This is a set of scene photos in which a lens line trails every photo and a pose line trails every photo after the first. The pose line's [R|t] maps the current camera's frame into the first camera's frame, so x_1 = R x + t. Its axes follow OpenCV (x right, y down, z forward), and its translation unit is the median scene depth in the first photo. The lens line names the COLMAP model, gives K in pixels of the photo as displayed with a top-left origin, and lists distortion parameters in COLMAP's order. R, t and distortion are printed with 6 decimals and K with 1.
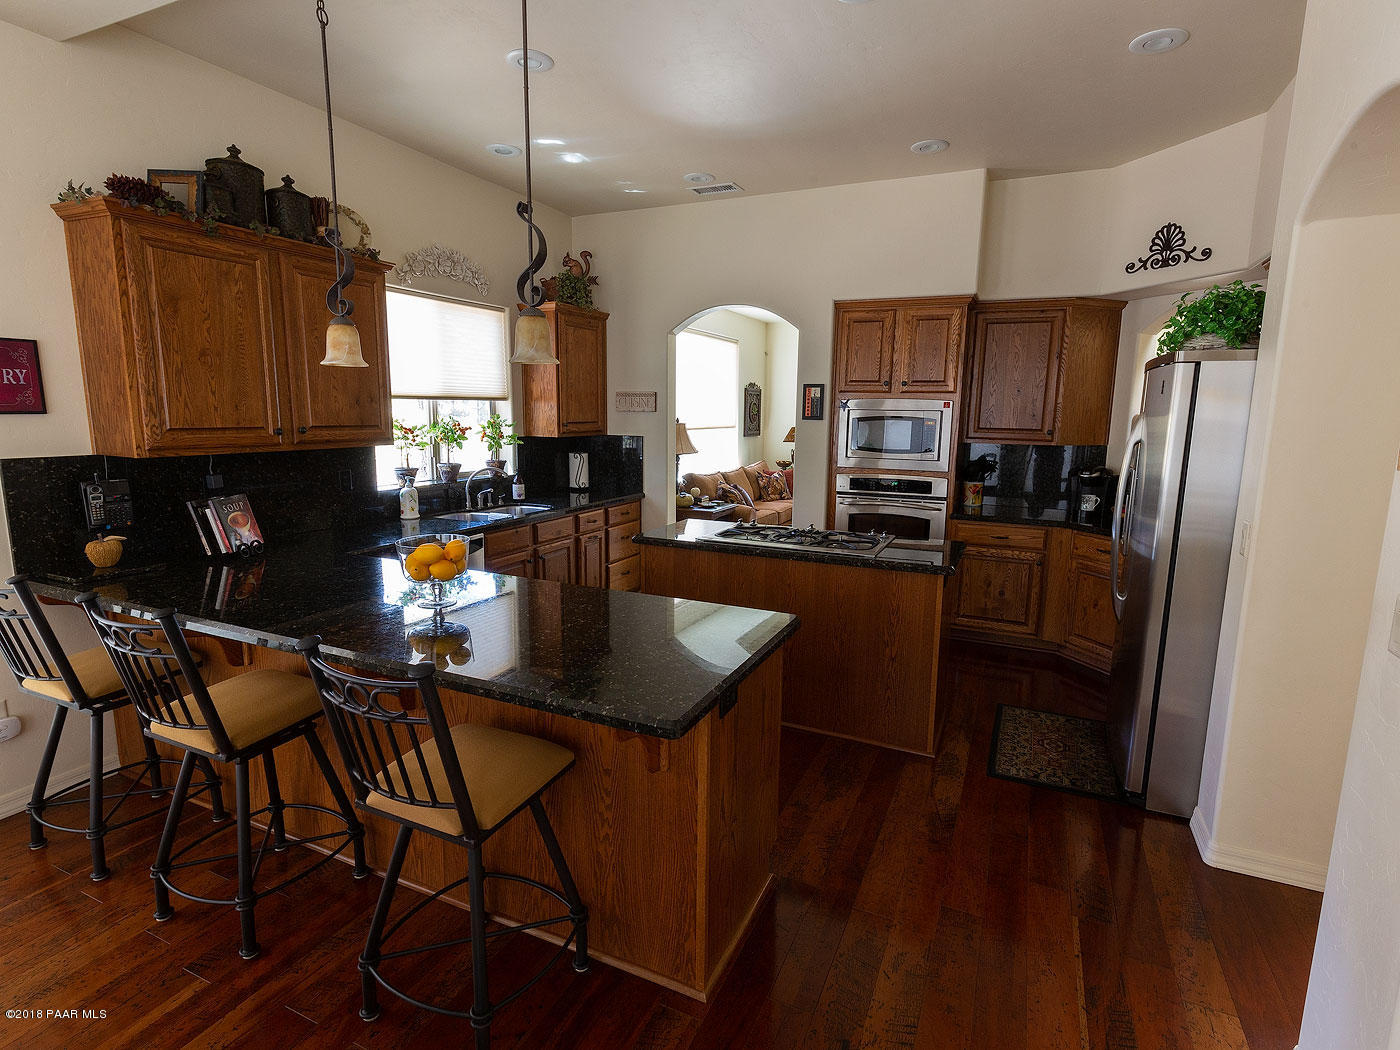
lens RADIAL K [[713.7, 0, 700.0], [0, 713.7, 525.0], [0, 0, 1]] dist [0.004040, 0.000075]
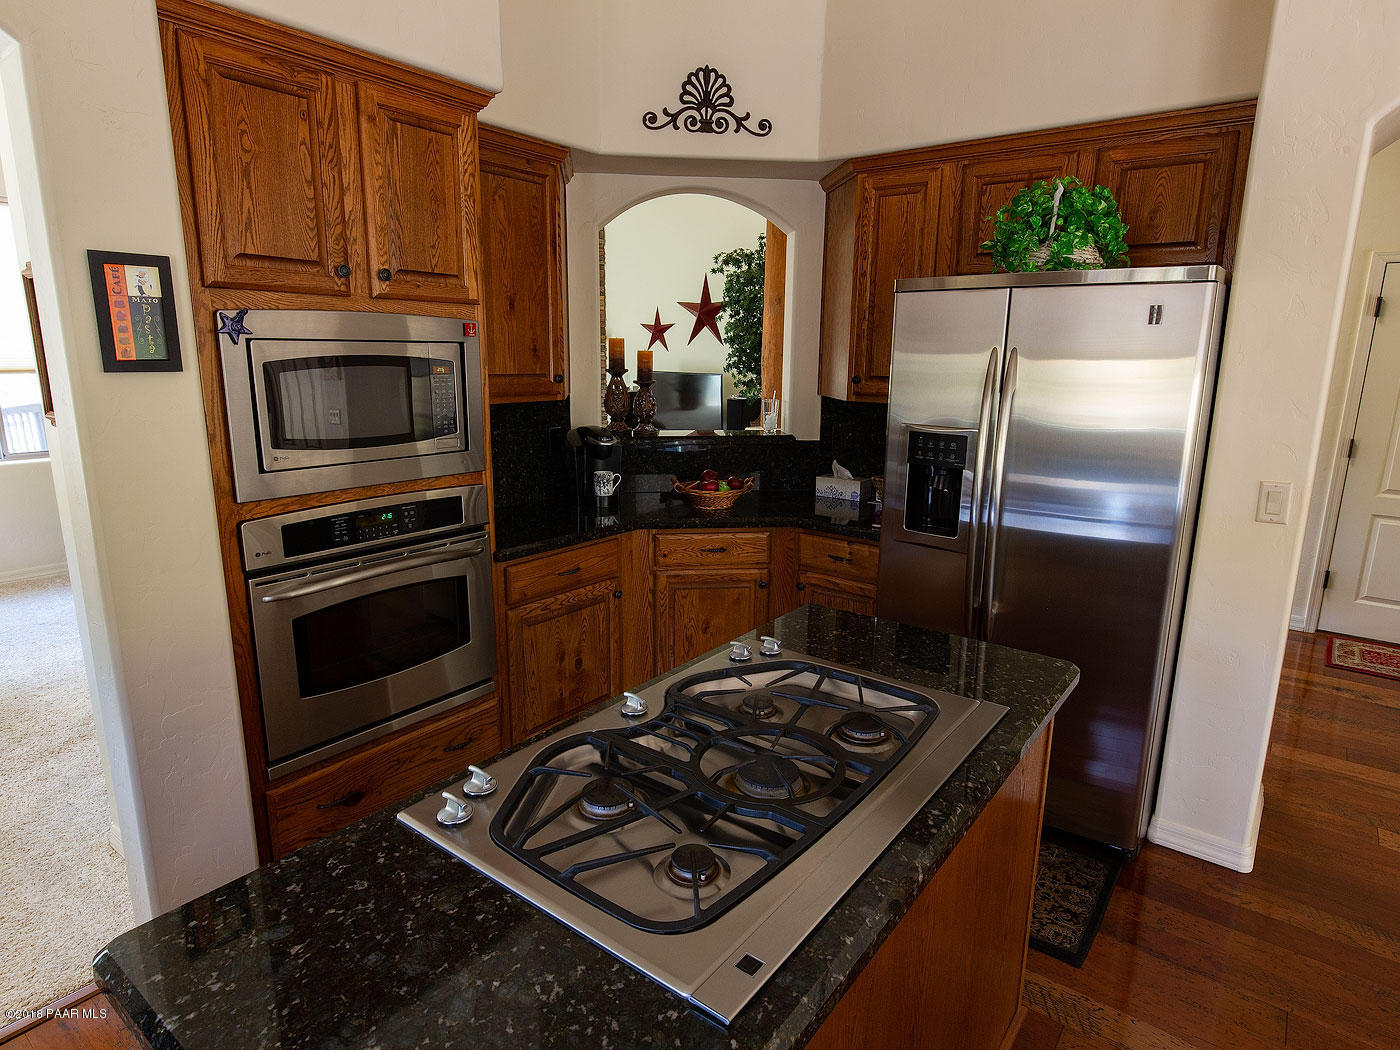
lens RADIAL K [[795.6, 0, 700.0], [0, 795.6, 525.0], [0, 0, 1]] dist [0.000053, -0.000033]
pose [[0.225538, -0.220025, 0.949064, -0.157097], [0.146079, 0.970788, 0.190347, -0.134518], [-0.963221, 0.095707, 0.251090, 0.817011]]
